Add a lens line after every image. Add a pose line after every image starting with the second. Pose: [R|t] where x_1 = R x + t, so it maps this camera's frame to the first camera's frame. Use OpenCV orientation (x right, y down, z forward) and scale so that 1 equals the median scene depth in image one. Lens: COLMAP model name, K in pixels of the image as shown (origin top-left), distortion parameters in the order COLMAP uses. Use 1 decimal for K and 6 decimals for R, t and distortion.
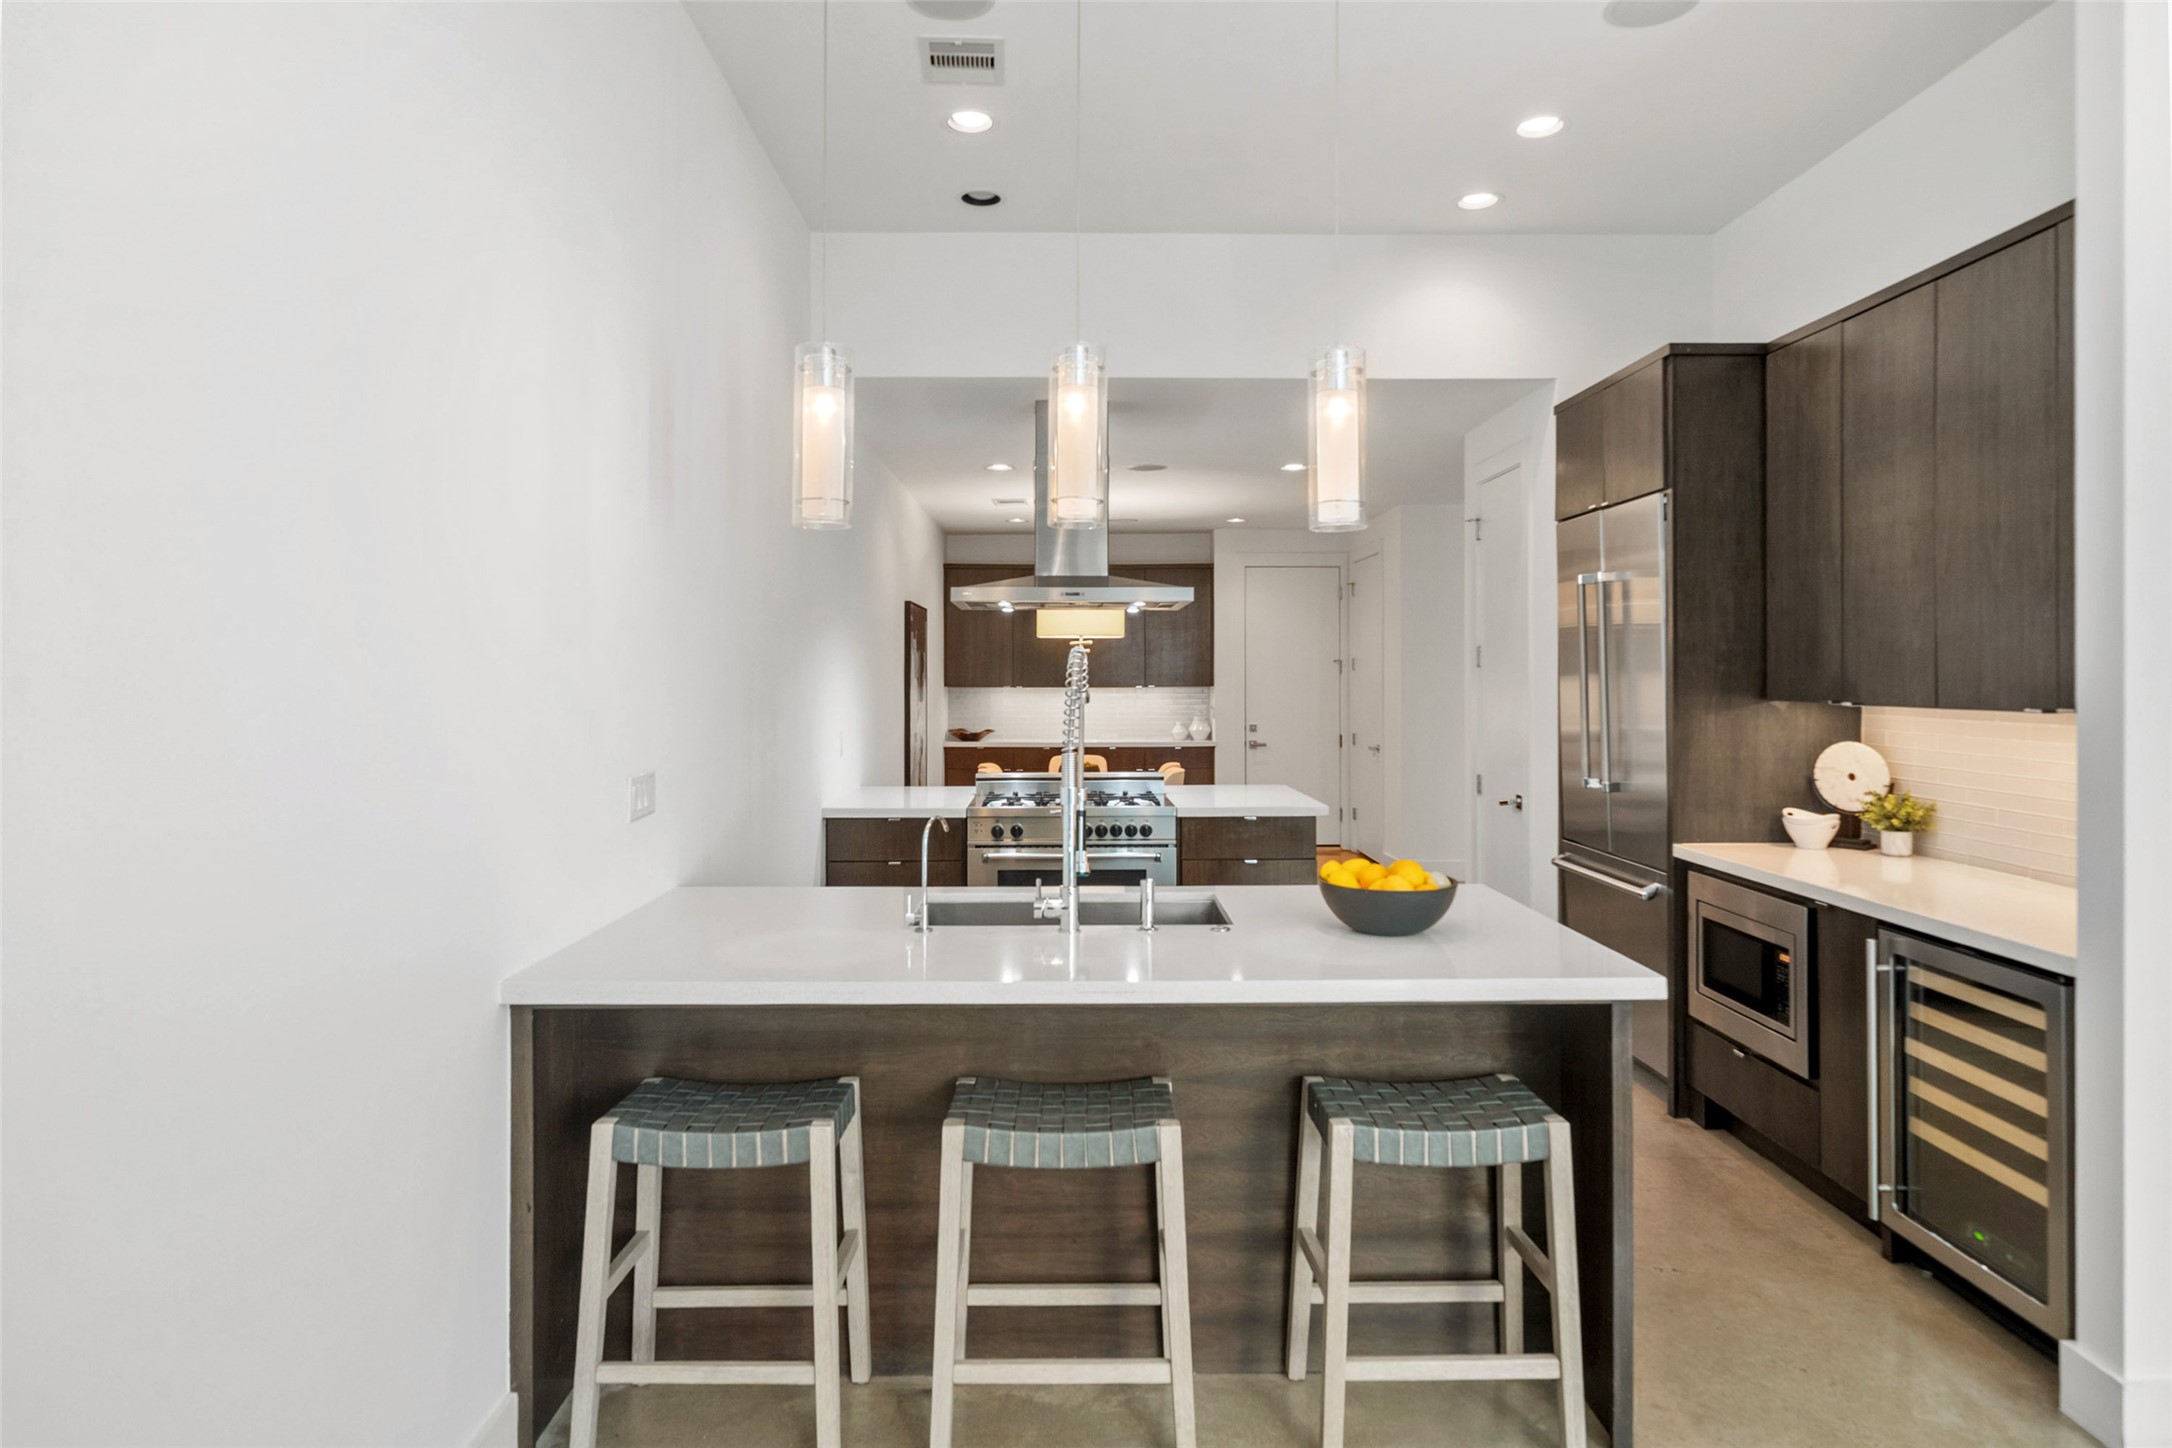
lens RADIAL K [[1254.4, 0, 1086.7], [0, 1254.4, 713.6], [0, 0, 1]] dist [0.016393, 0.000433]
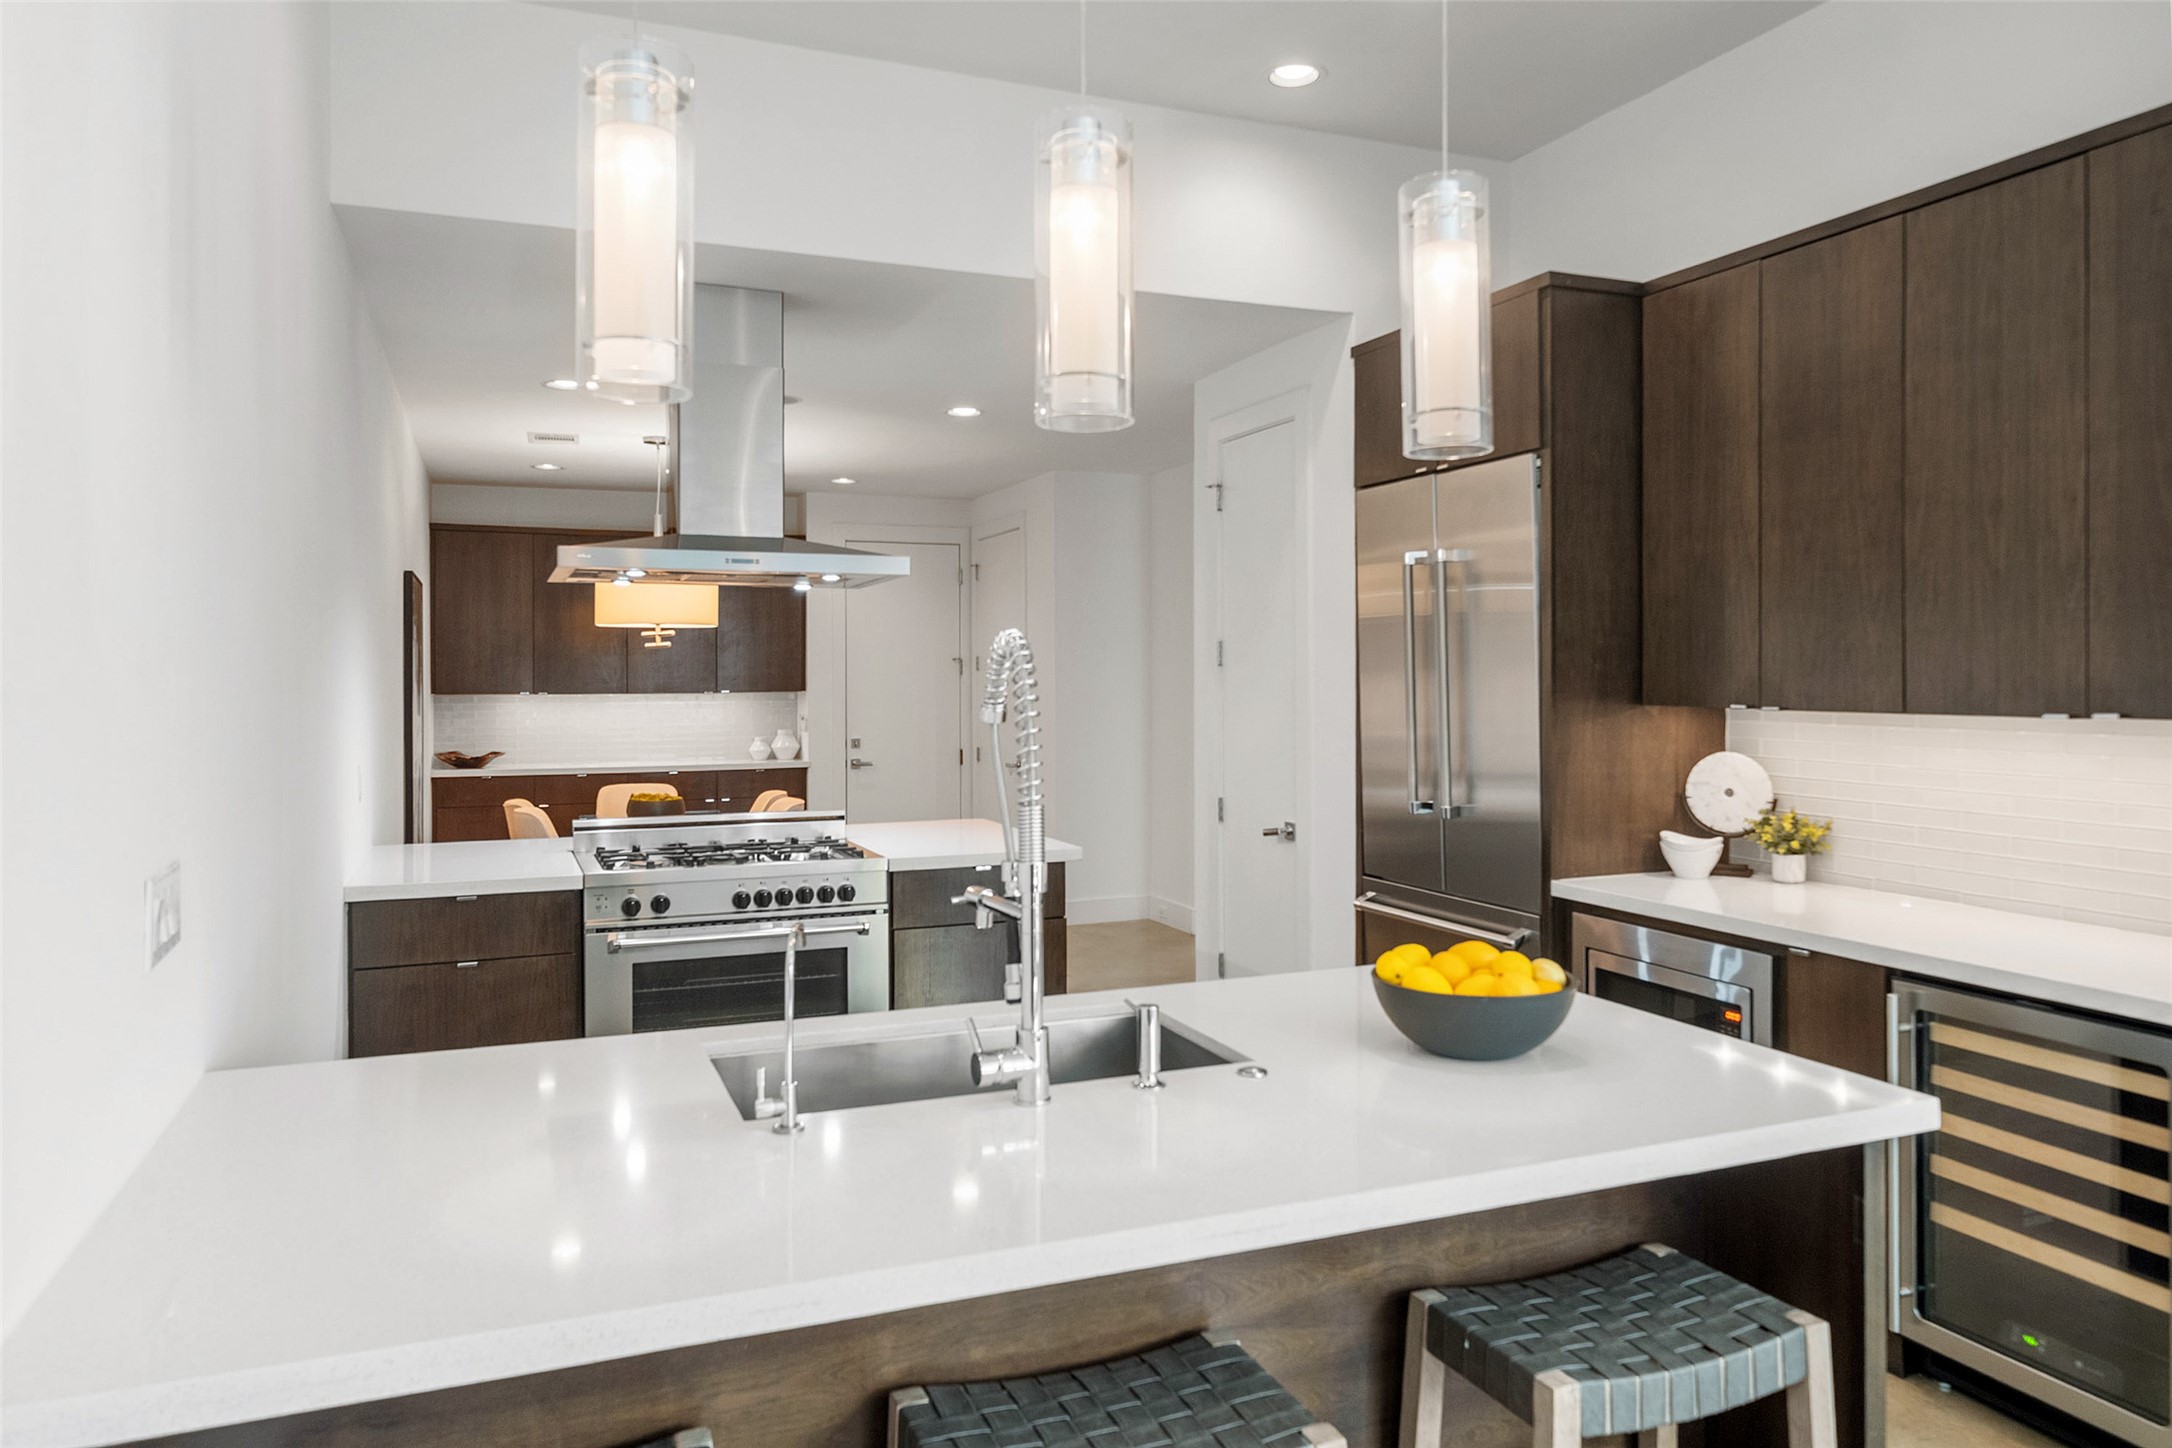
lens RADIAL K [[1438.0, 0, 1086.1], [0, 1438.0, 712.9], [0, 0, 1]] dist [0.010112, 0.001704]
pose [[0.931257, -0.010678, 0.364207, -0.163712], [0.012812, 0.999912, -0.003444, -0.006781], [-0.364138, 0.007874, 0.931312, 0.238371]]
